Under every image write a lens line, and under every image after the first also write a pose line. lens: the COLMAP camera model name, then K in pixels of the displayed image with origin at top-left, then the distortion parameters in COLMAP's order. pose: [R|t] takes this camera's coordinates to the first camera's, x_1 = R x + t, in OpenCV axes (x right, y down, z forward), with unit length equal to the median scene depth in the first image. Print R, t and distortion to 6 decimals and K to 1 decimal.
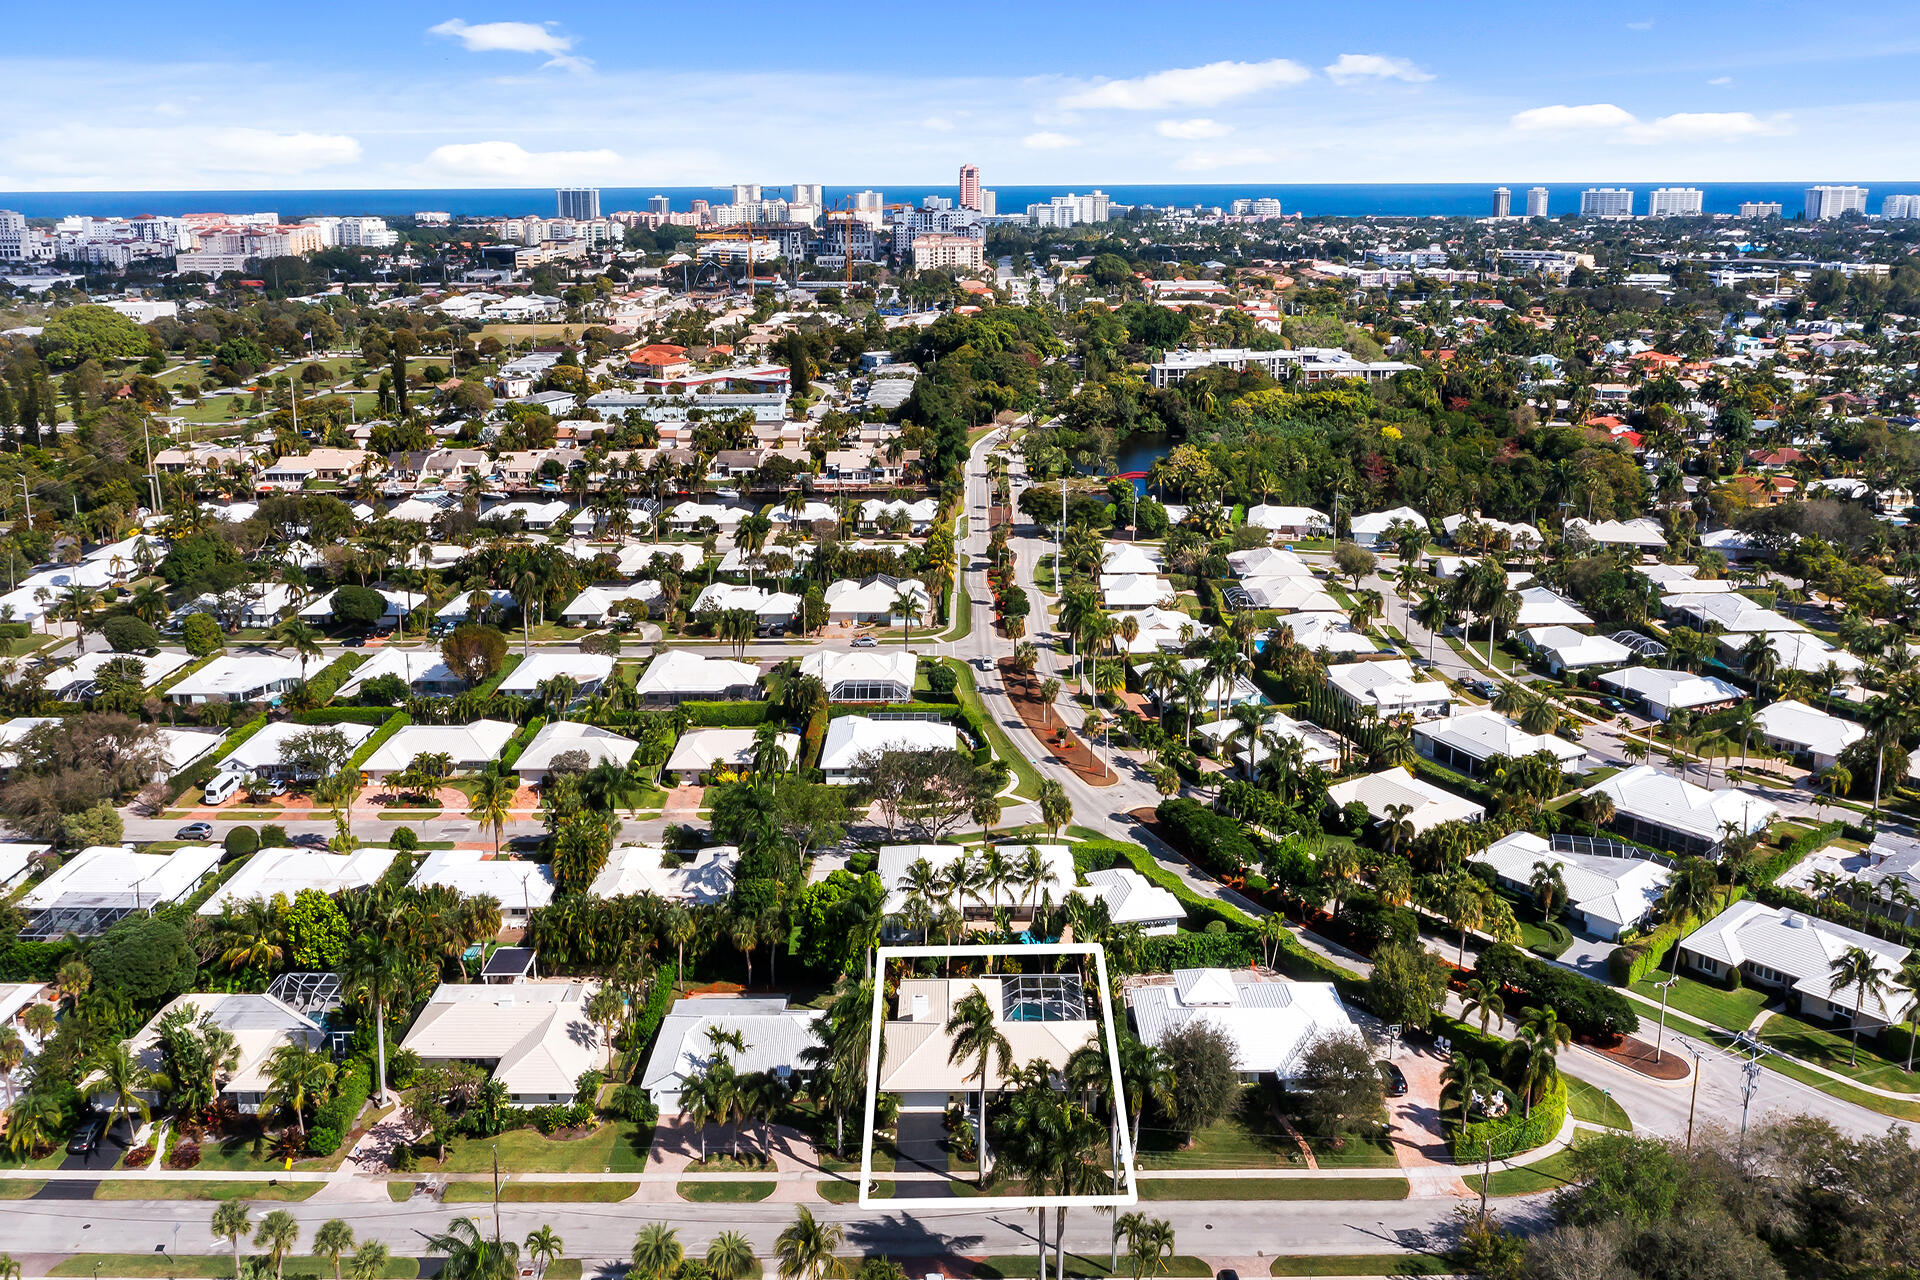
lens RADIAL K [[1470.2, 0, 960.0], [0, 1470.2, 640.0], [0, 0, 1]] dist [-0.002104, -0.003400]
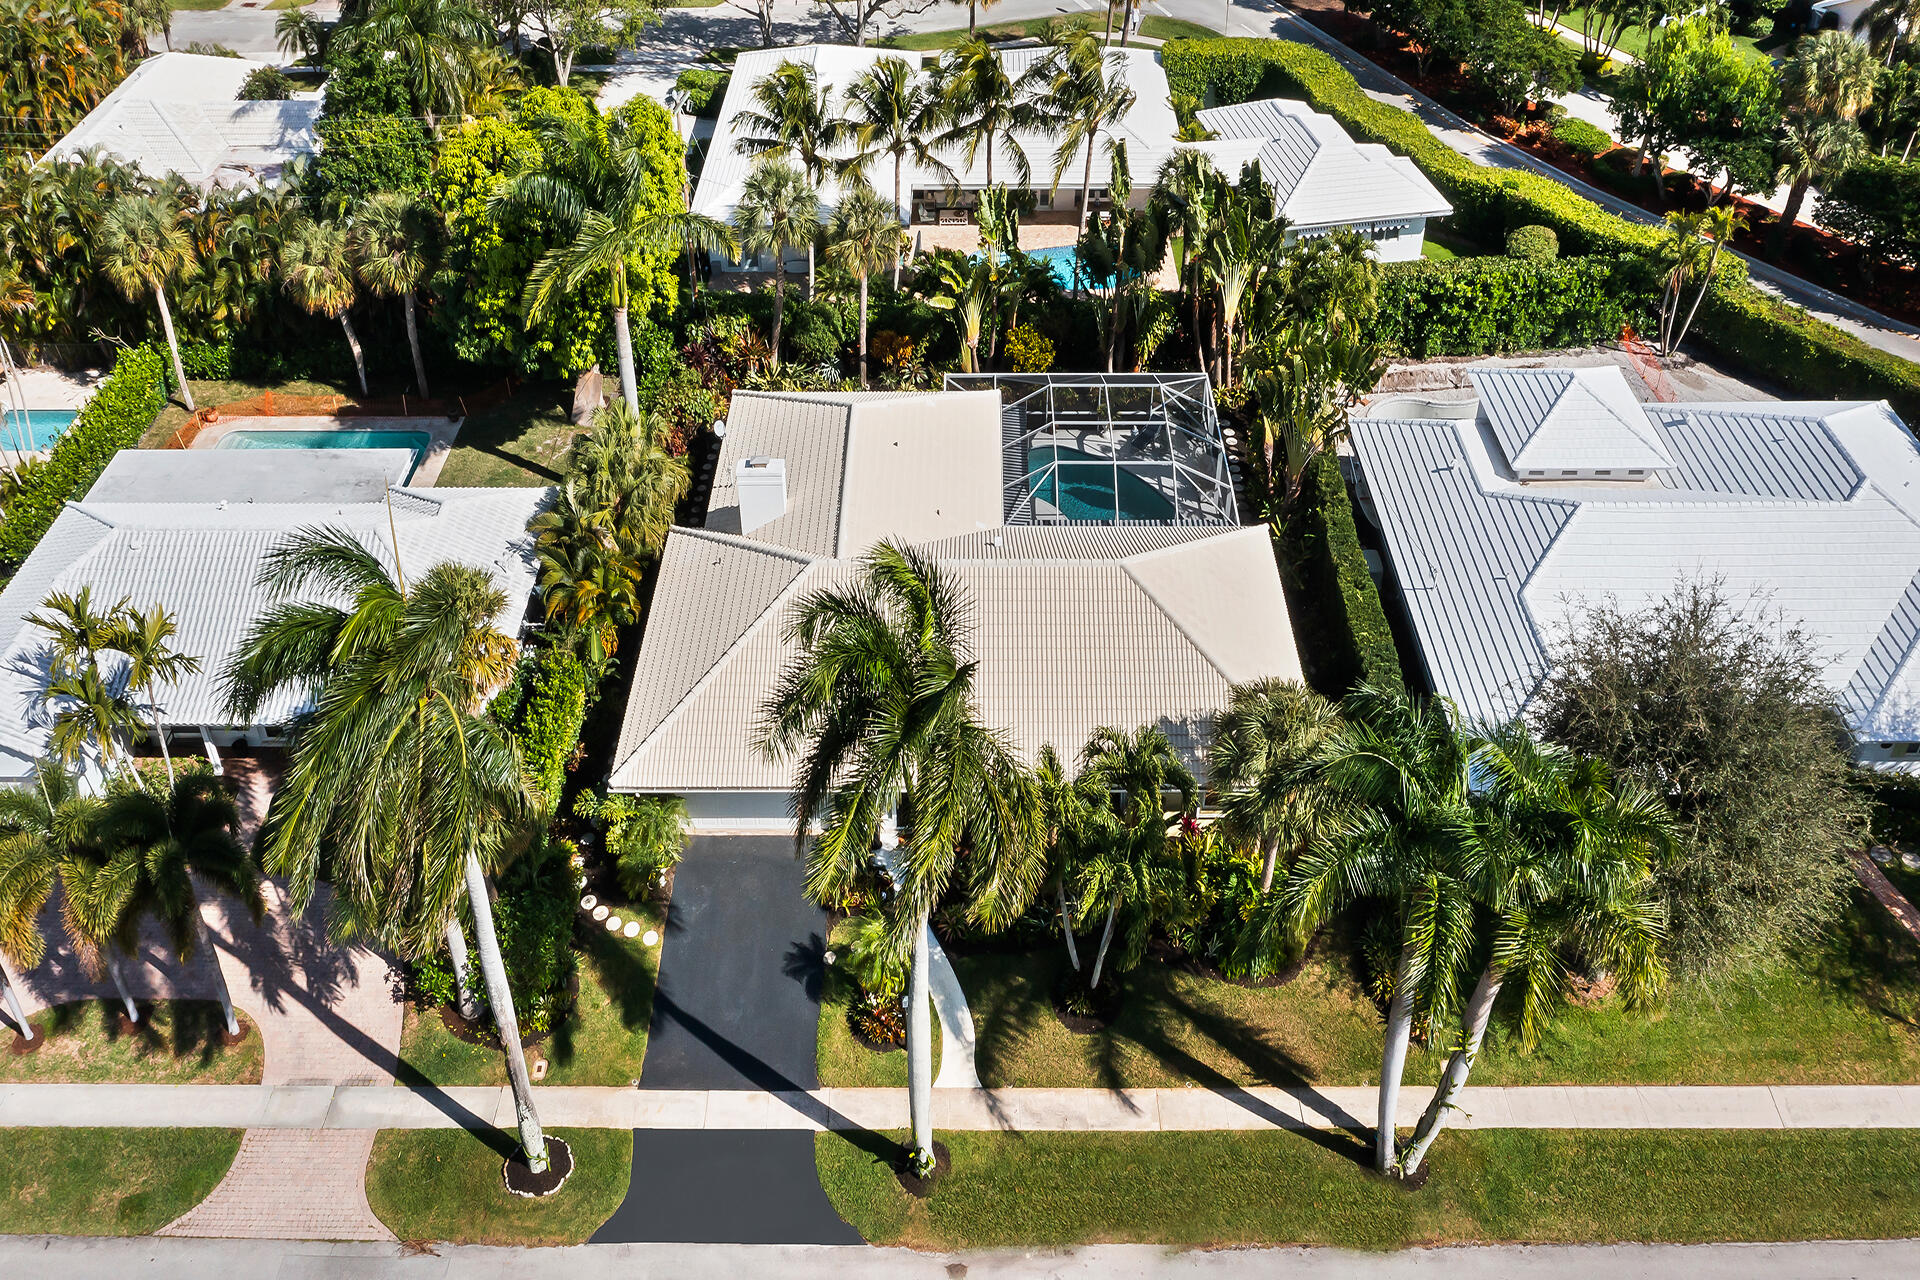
lens RADIAL K [[1470.2, 0, 960.0], [0, 1470.2, 640.0], [0, 0, 1]] dist [-0.002104, -0.003400]
pose [[0.999997, -0.001959, 0.001761, 0.015670], [0.000936, 0.889110, 0.457693, 0.104205], [-0.002462, -0.457689, 0.889109, 0.572751]]
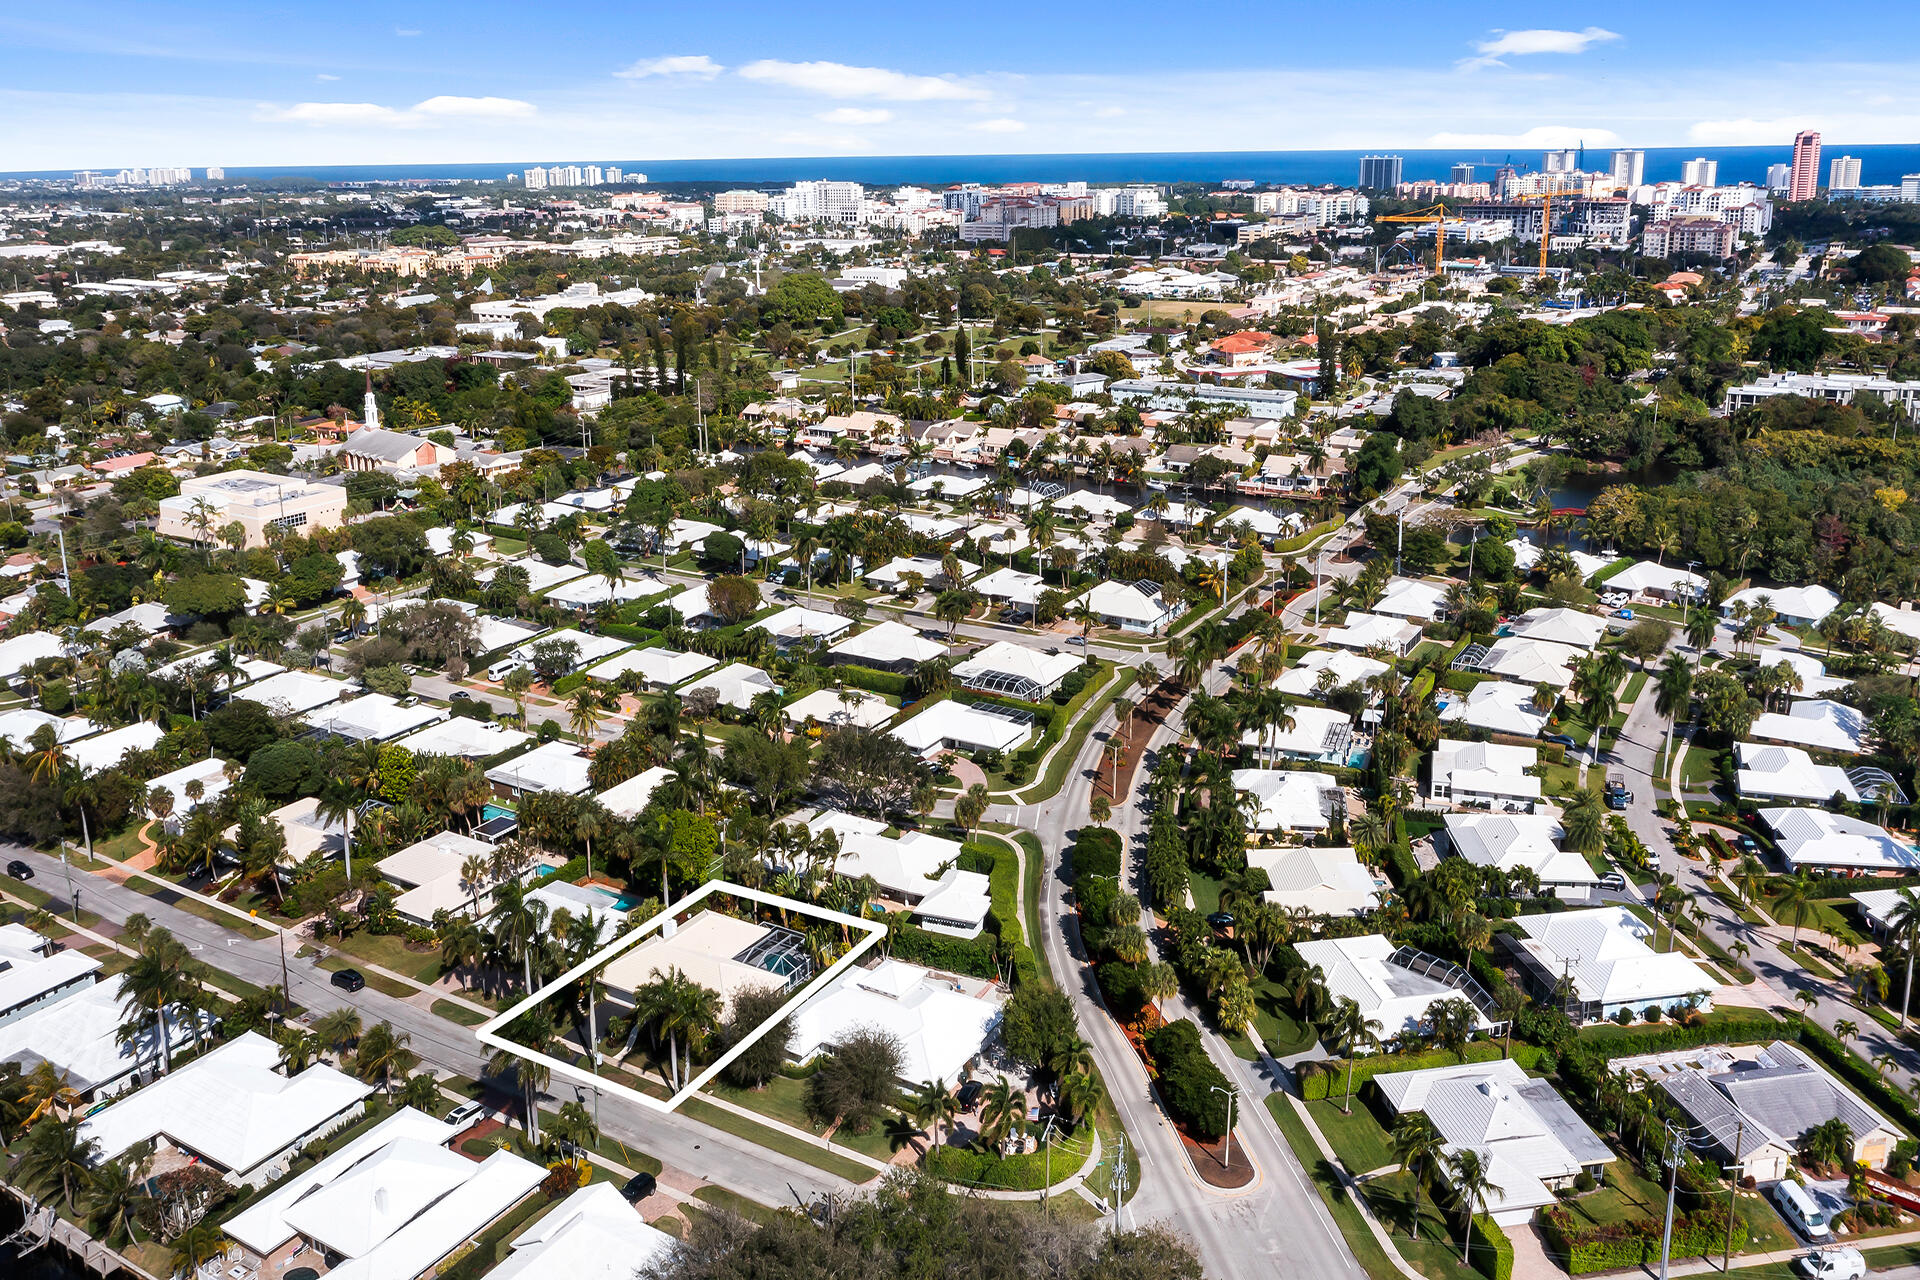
lens RADIAL K [[1470.2, 0, 960.0], [0, 1470.2, 640.0], [0, 0, 1]] dist [-0.002104, -0.003400]
pose [[0.861317, 0.154657, -0.483958, 0.616446], [-0.143760, 0.987803, 0.059815, -0.082216], [0.487306, 0.018054, 0.873045, 0.030196]]
